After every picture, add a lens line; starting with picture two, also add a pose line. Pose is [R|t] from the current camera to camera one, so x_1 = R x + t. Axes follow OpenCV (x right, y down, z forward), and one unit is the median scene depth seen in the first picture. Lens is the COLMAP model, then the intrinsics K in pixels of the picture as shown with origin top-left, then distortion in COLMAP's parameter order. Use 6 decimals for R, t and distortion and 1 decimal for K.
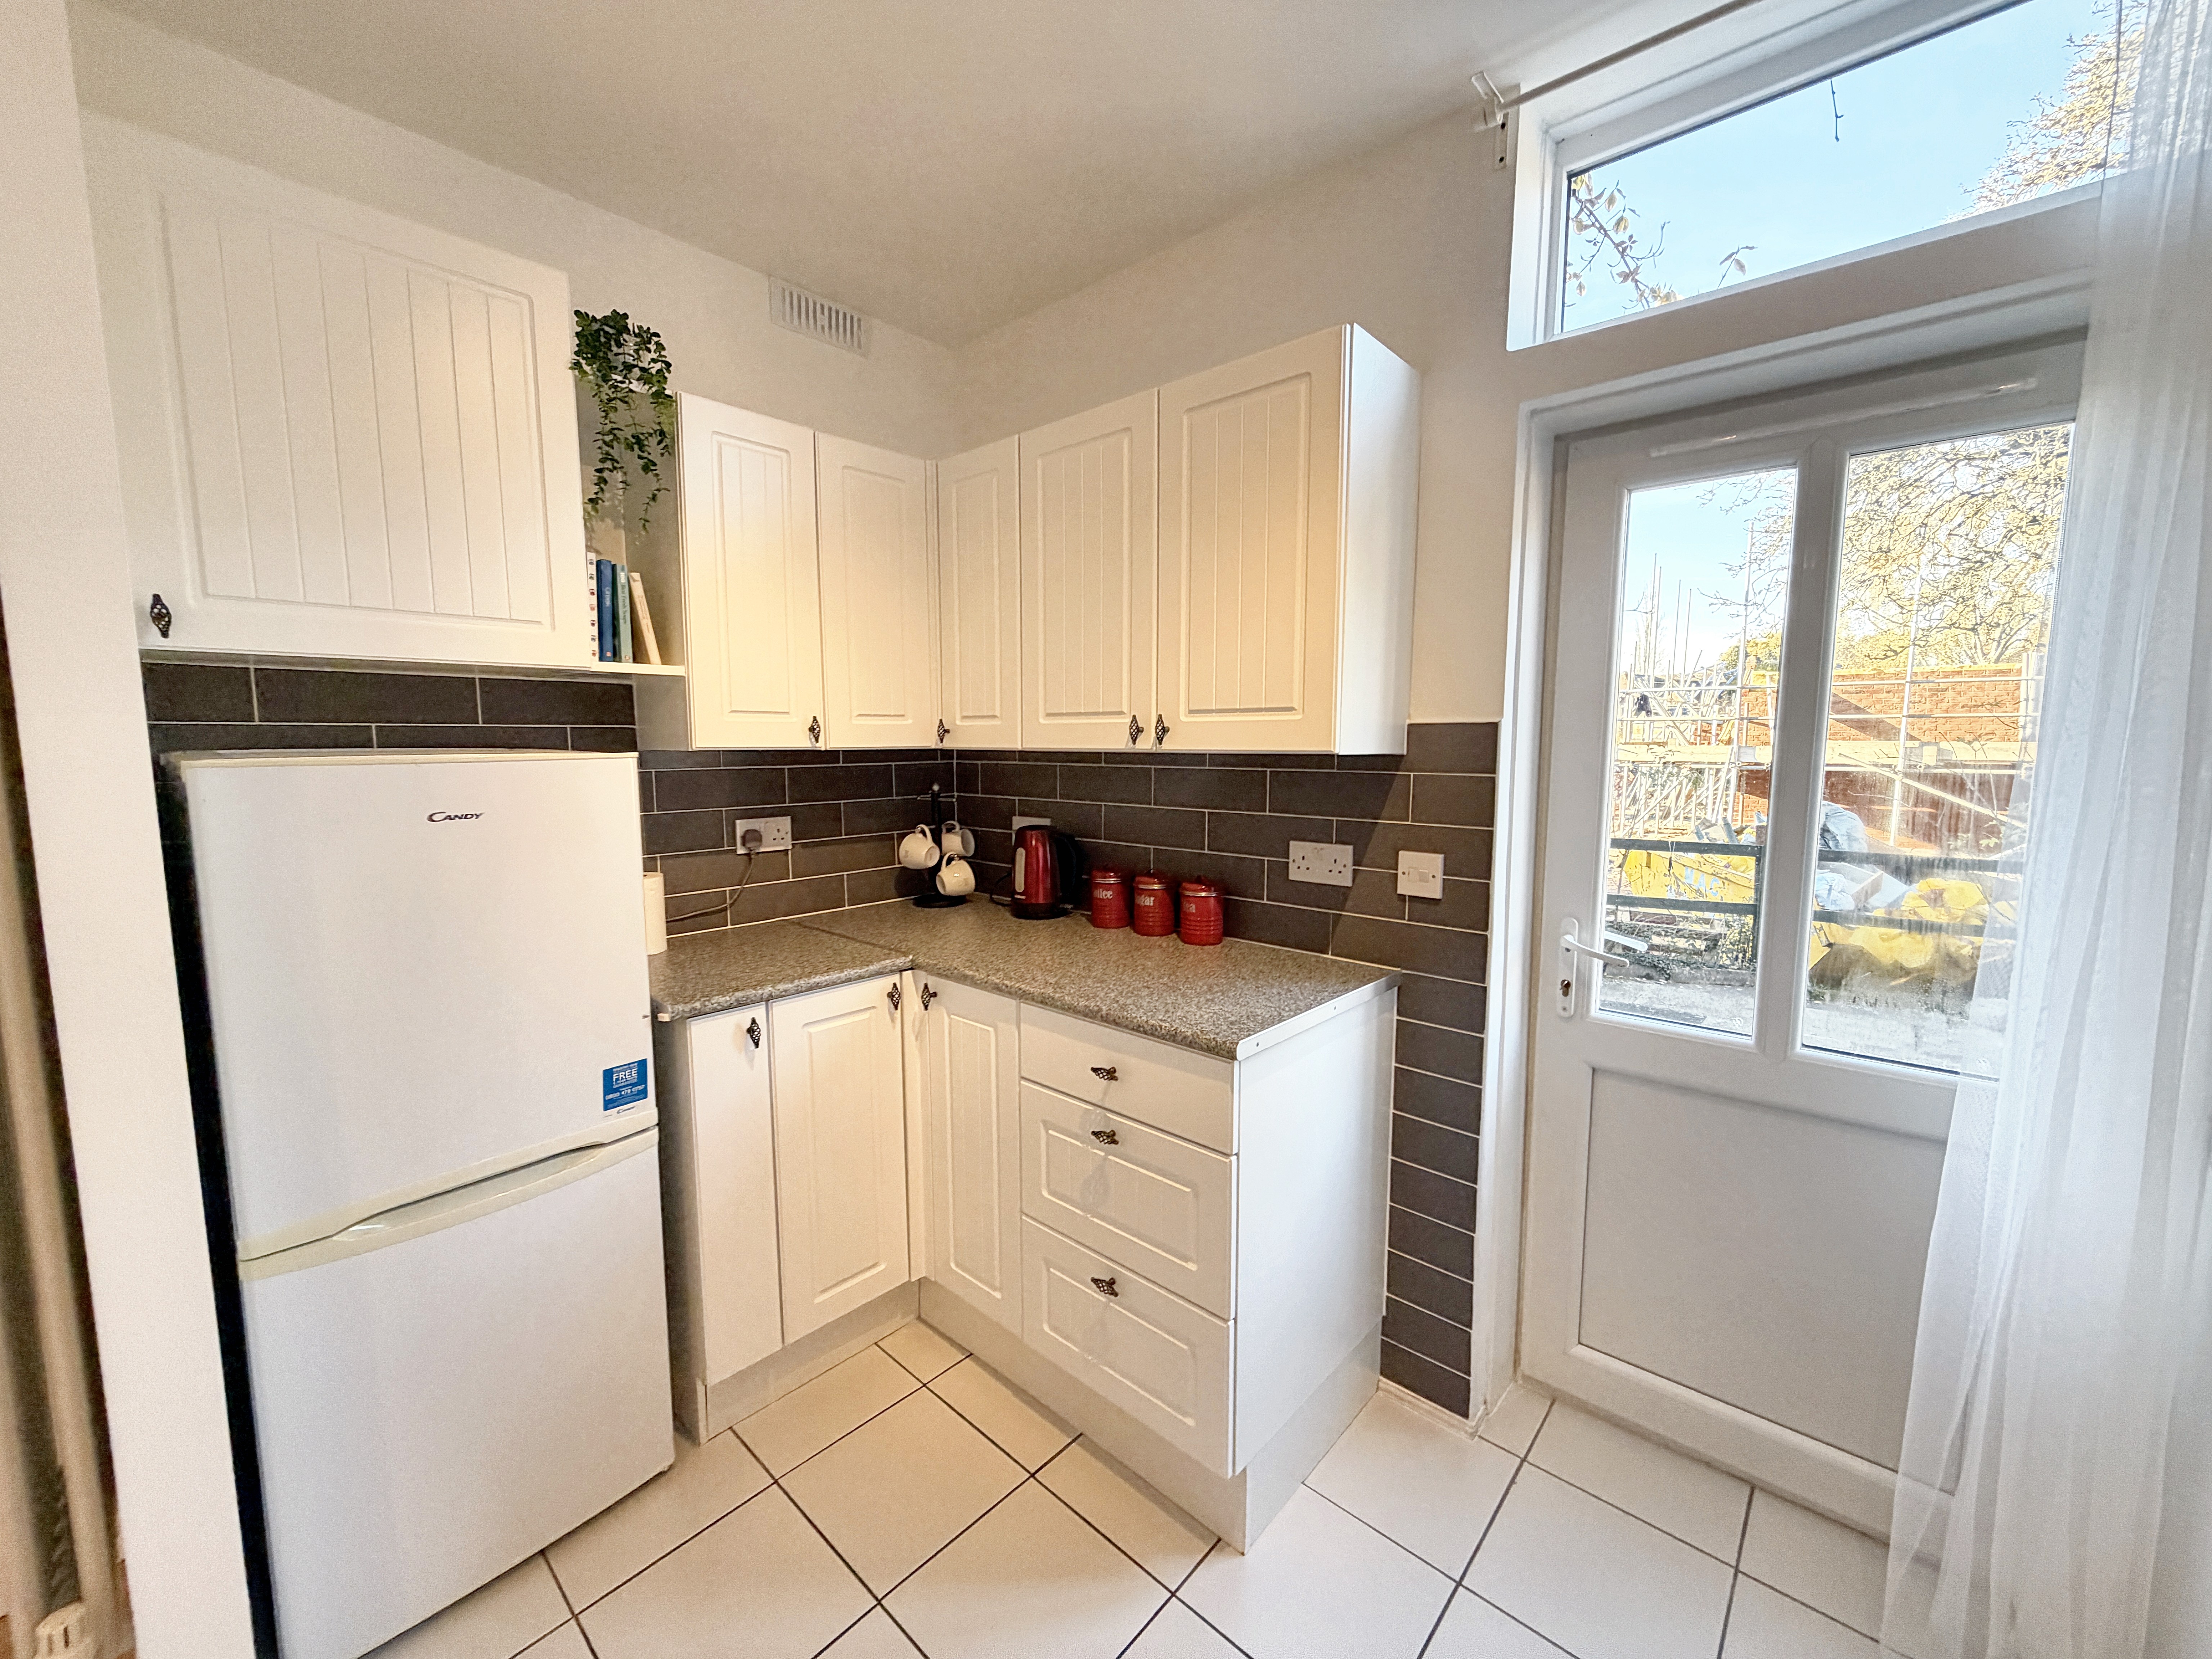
lens RADIAL K [[876.5, 0, 1105.7], [0, 876.5, 821.5], [0, 0, 1]] dist [-0.002628, 0.000303]
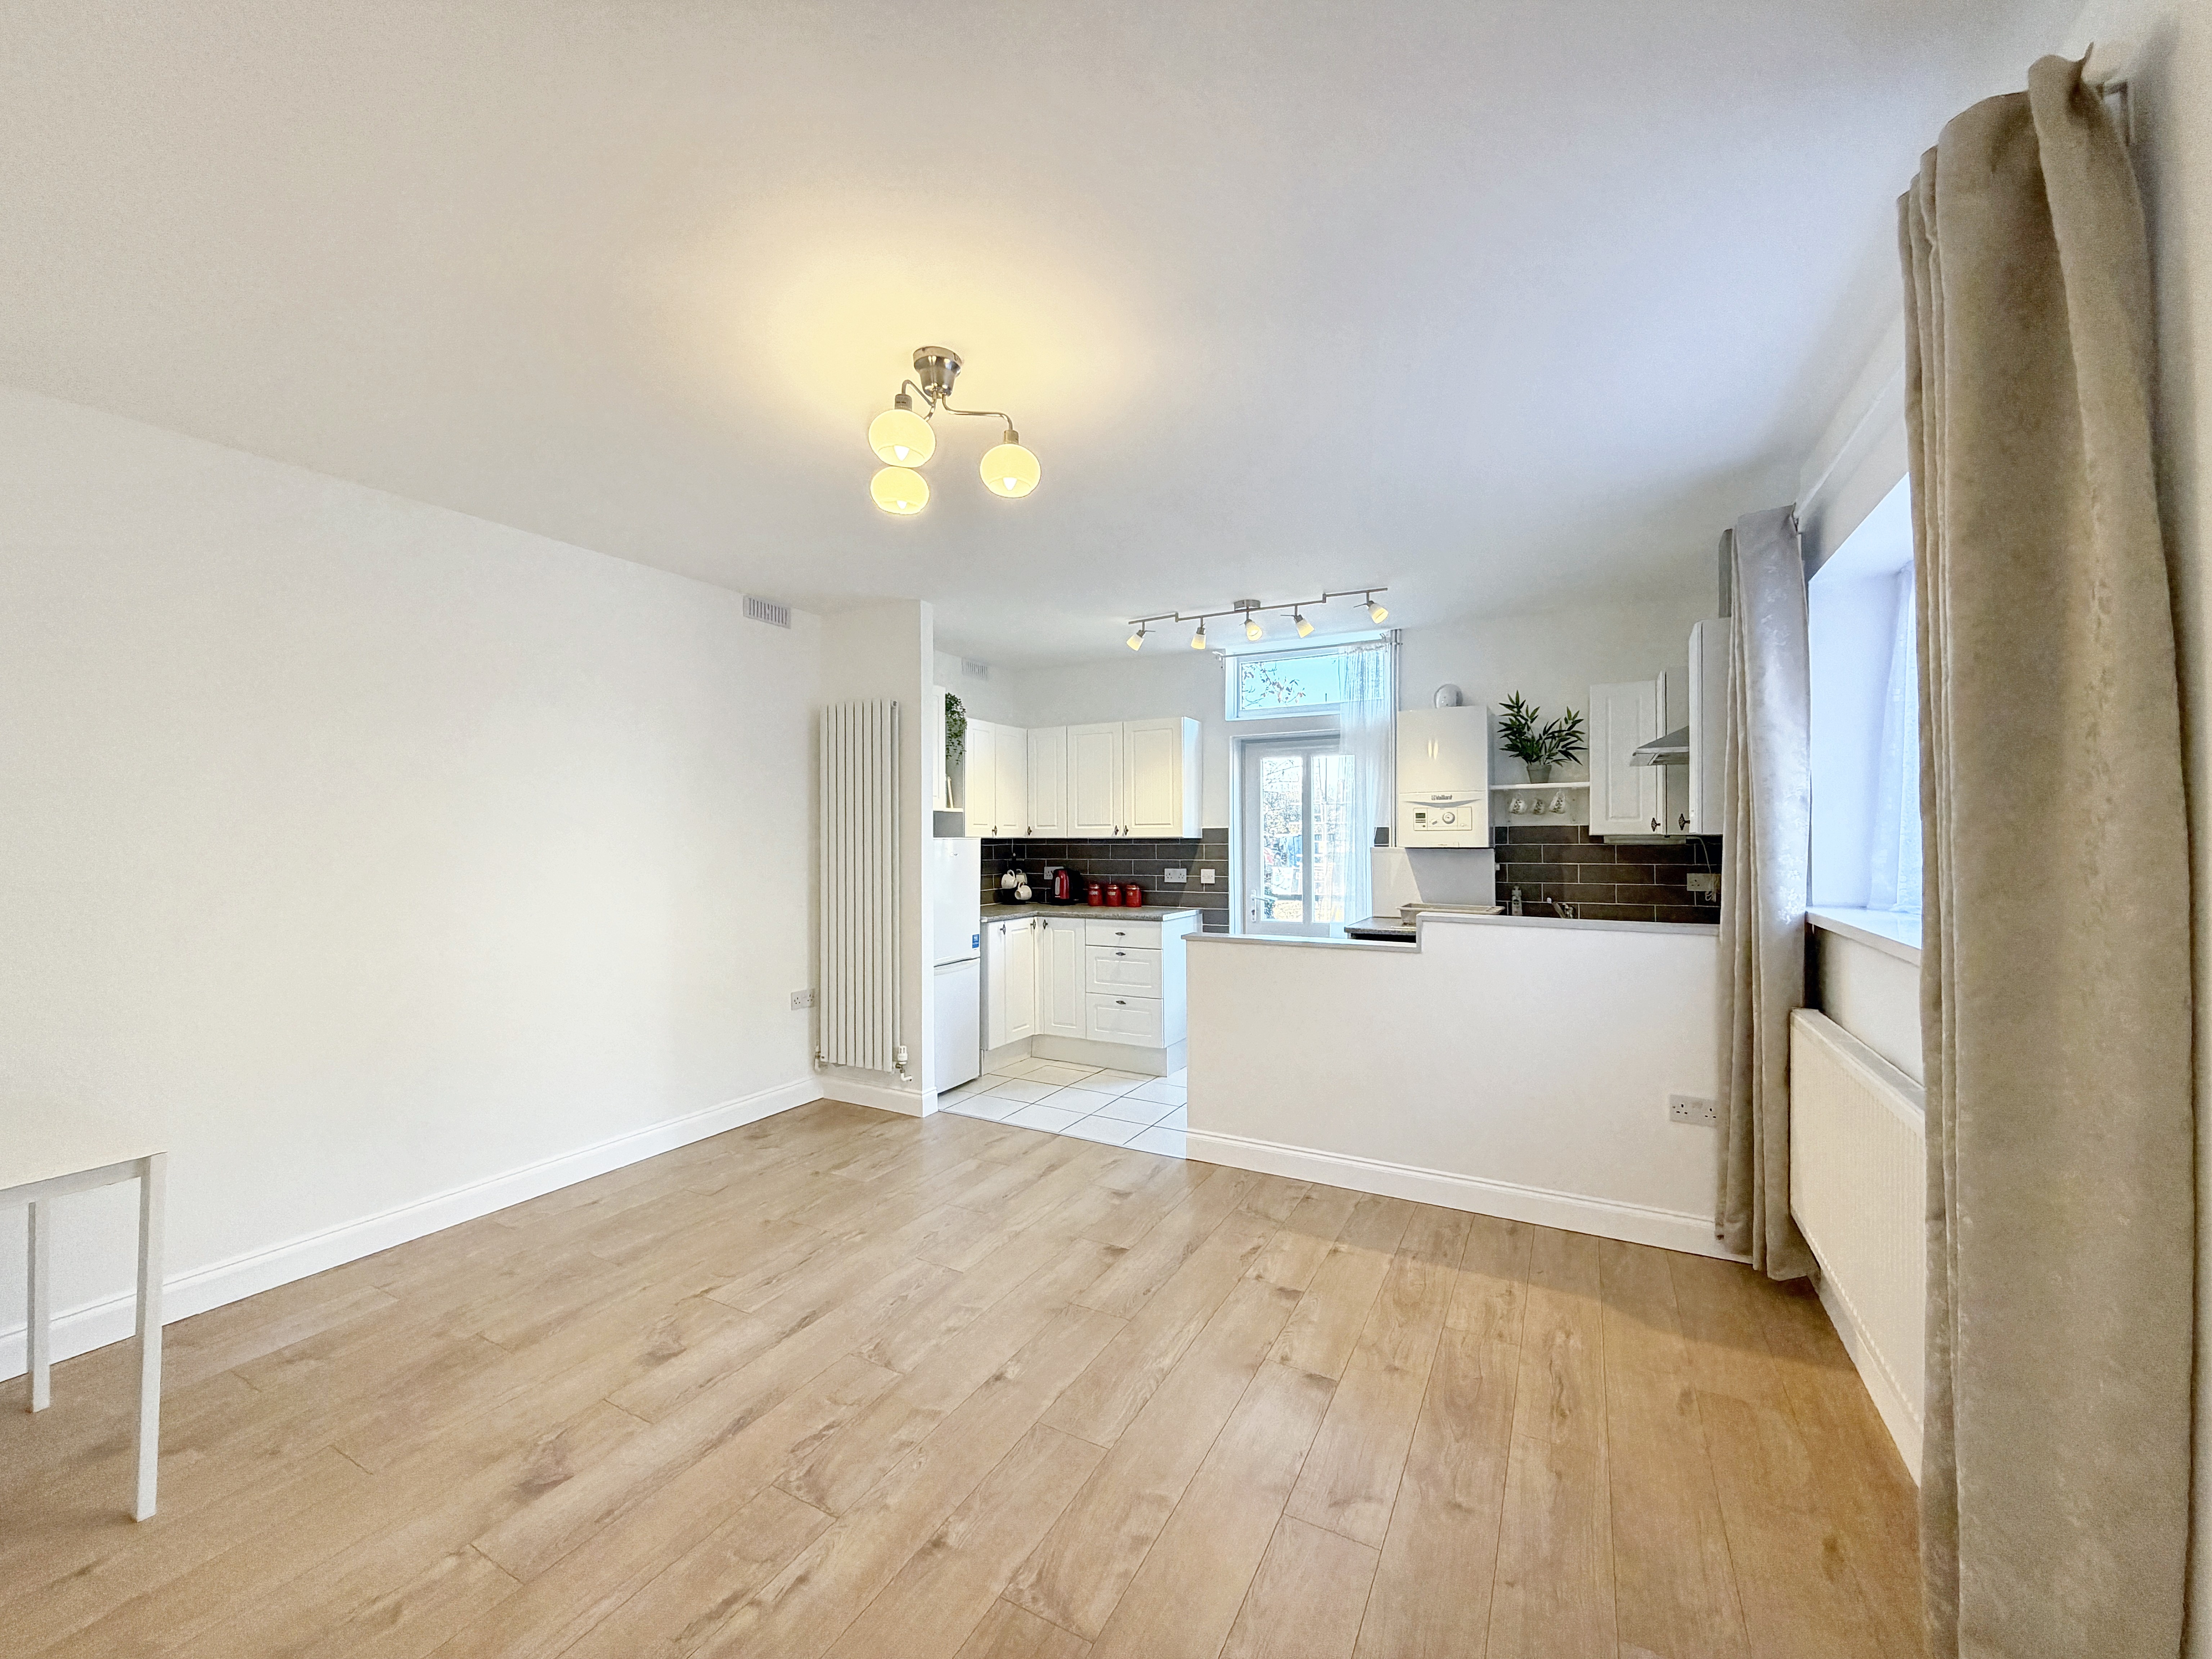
lens RADIAL K [[876.5, 0, 1105.1], [0, 876.5, 820.3], [0, 0, 1]] dist [-0.002628, 0.000303]
pose [[0.971328, 0.001699, 0.237736, -0.674715], [0.025769, 0.993330, -0.112386, 0.185634], [-0.236341, 0.115290, 0.964806, -1.780599]]
